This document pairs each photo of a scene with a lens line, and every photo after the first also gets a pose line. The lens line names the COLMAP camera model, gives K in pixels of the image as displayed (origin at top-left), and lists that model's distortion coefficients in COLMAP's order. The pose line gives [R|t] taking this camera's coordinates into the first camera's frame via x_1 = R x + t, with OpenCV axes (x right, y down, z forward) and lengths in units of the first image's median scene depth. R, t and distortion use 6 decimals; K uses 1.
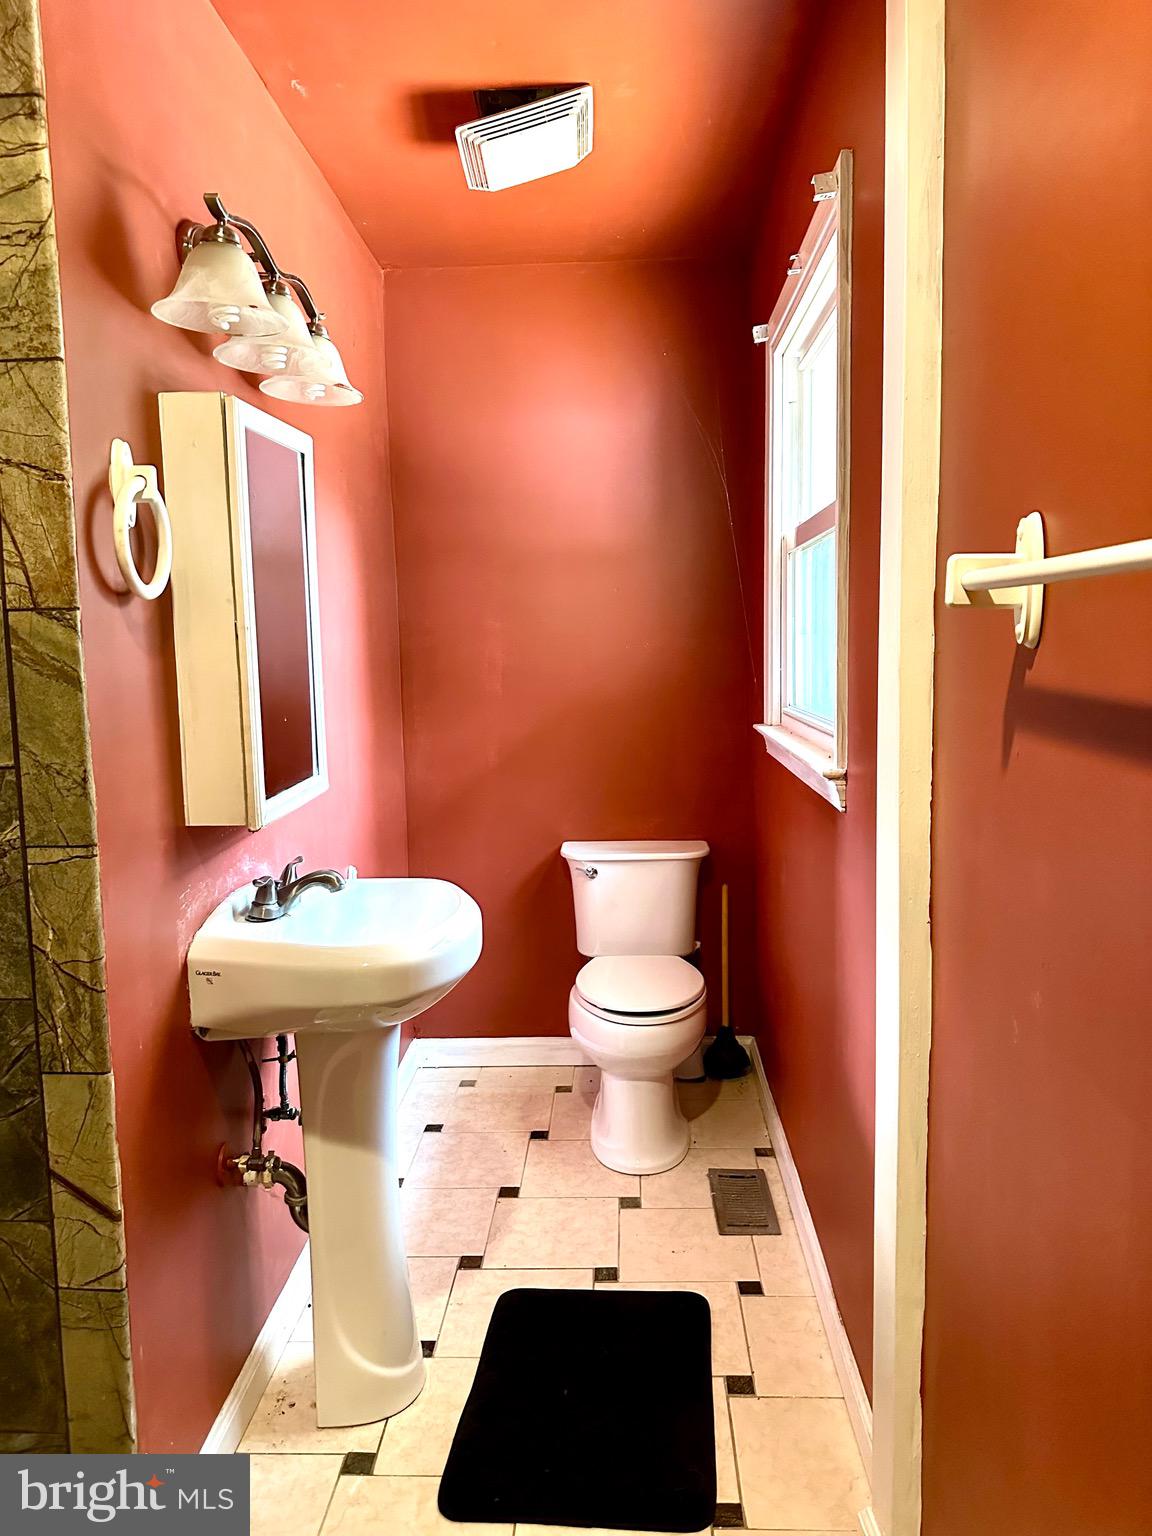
lens RADIAL K [[1096.8, 0, 586.4], [0, 1096.8, 758.3], [0, 0, 1]] dist [0.059297, -0.077723]
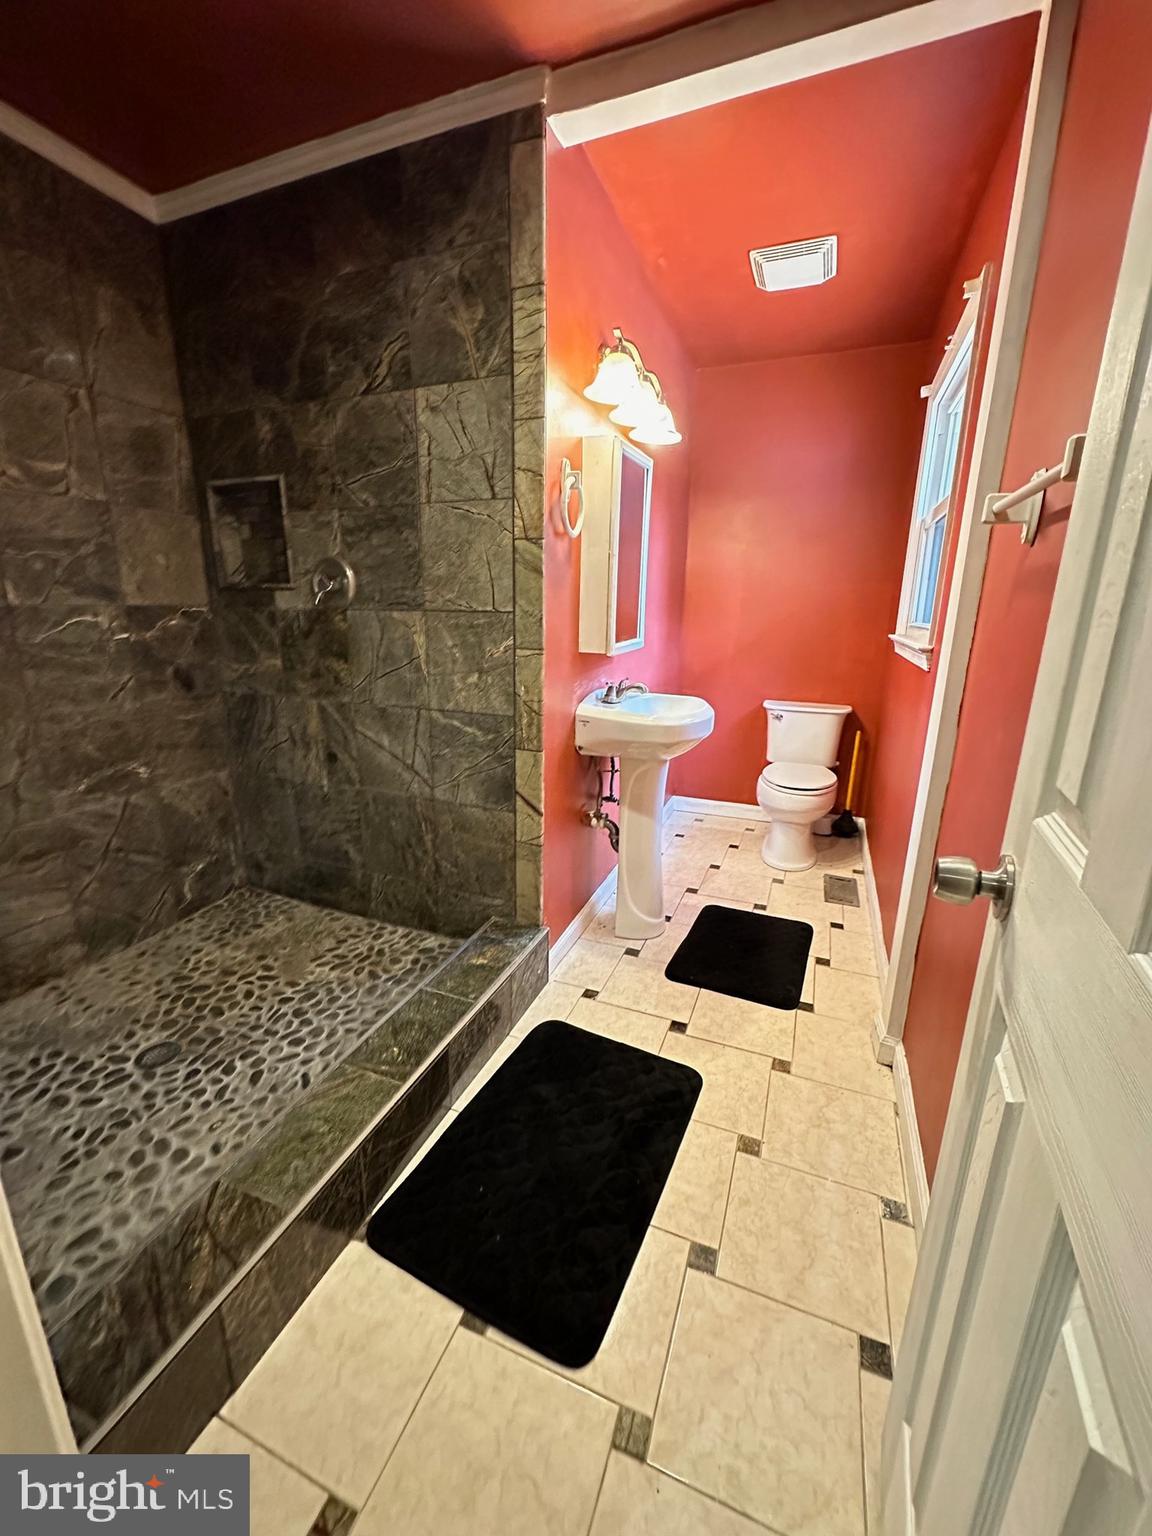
lens RADIAL K [[627.6, 0, 574.2], [0, 627.6, 767.8], [0, 0, 1]] dist [-0.002578, -0.000345]
pose [[0.942898, 0.116287, -0.312122, 0.030327], [-0.071279, 0.985814, 0.151953, 0.089264], [0.325364, -0.121029, 0.937811, -0.152952]]
